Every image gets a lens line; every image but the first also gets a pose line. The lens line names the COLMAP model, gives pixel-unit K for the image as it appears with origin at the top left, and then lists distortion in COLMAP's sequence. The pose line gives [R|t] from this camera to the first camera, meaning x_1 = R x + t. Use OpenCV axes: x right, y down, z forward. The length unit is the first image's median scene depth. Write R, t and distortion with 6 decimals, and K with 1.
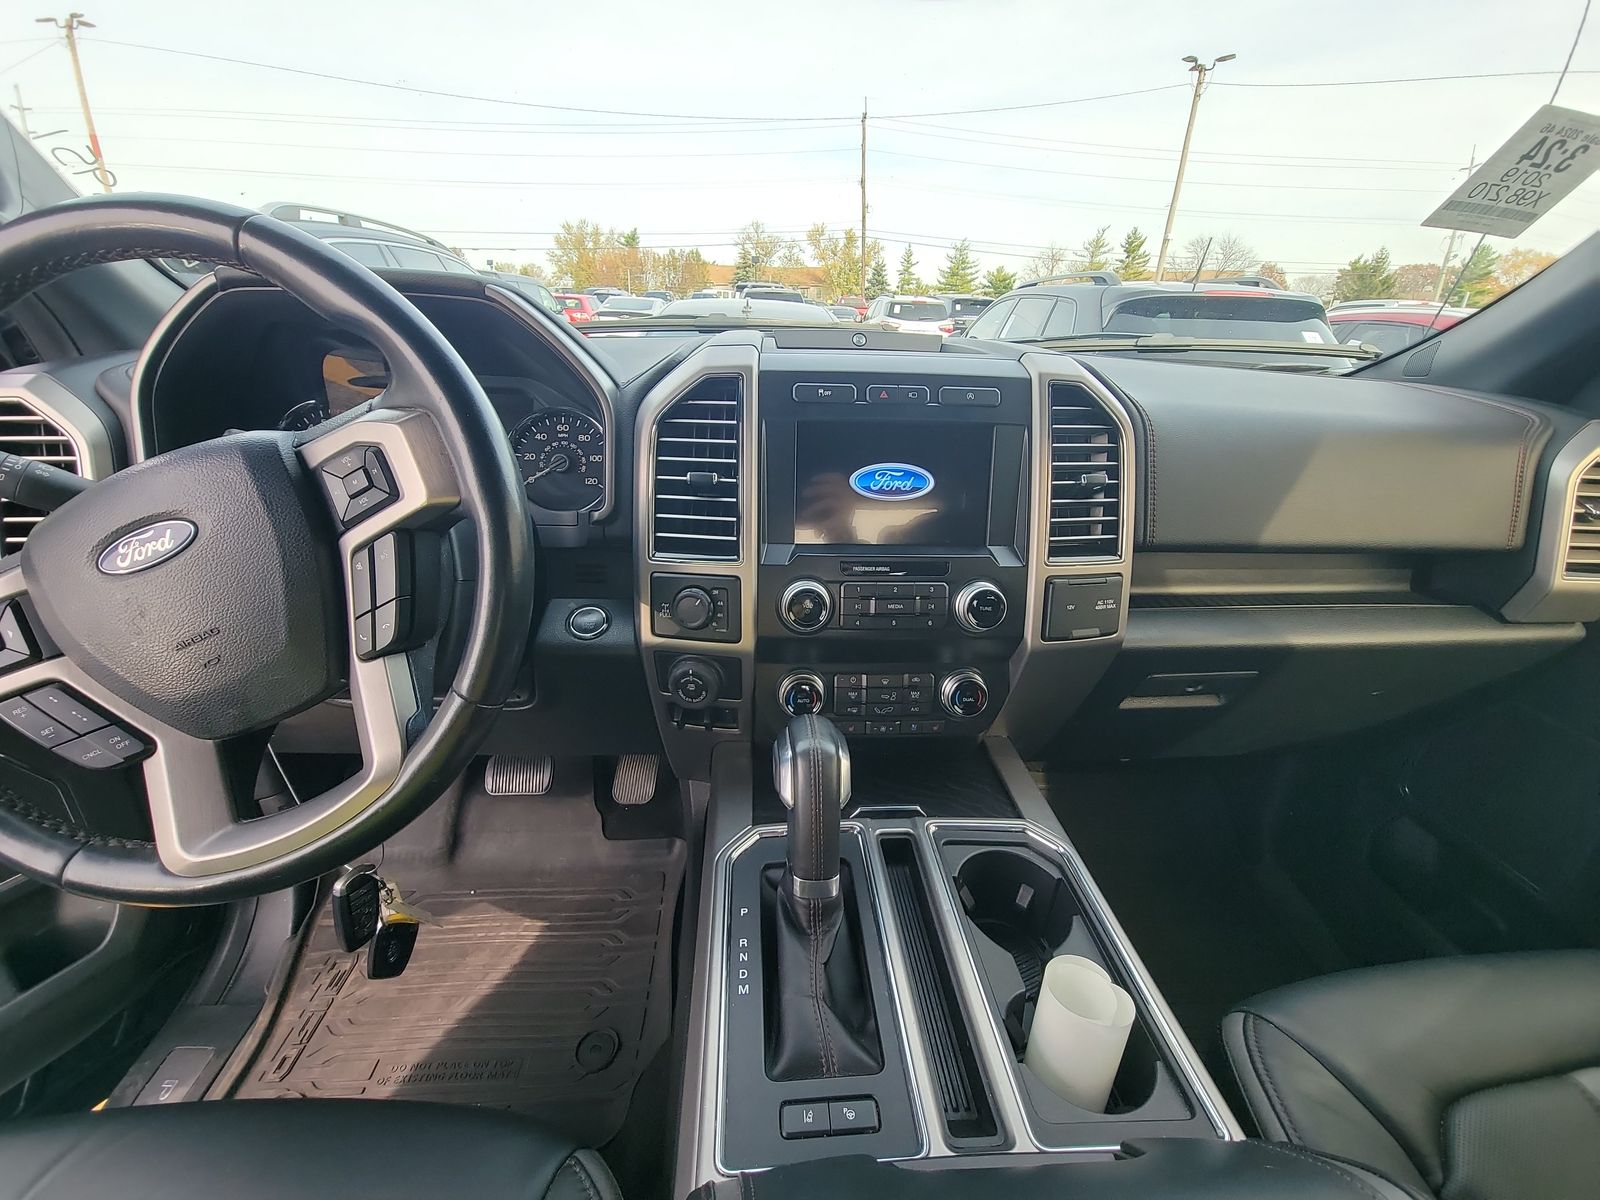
lens RADIAL K [[645.1, 0, 797.7], [0, 645.1, 603.0], [0, 0, 1]] dist [0.029881, -0.020122]
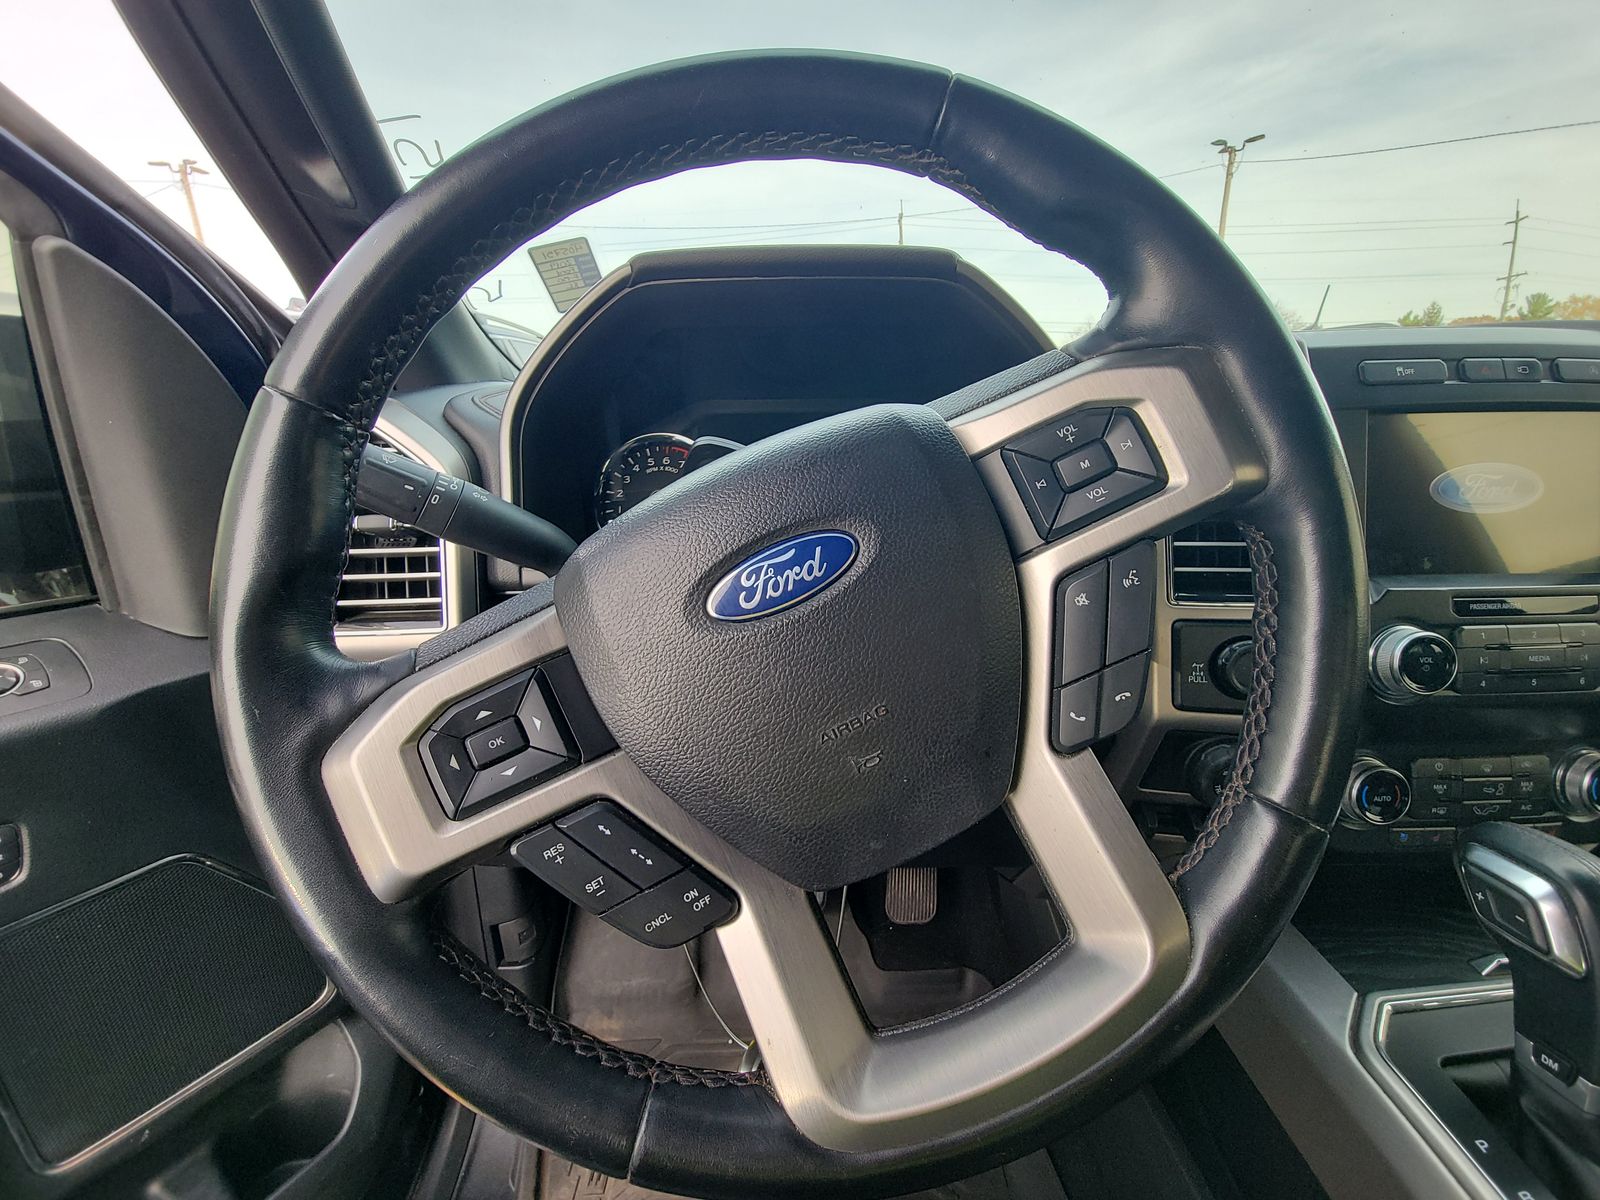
lens RADIAL K [[649.6, 0, 800.0], [0, 649.6, 600.0], [0, 0, 1]] dist [0.014477, -0.008710]
pose [[0.997728, -0.033263, -0.058585, -0.883272], [0.025889, 0.992141, -0.122417, 0.012900], [0.062196, 0.120622, 0.990748, 0.359514]]
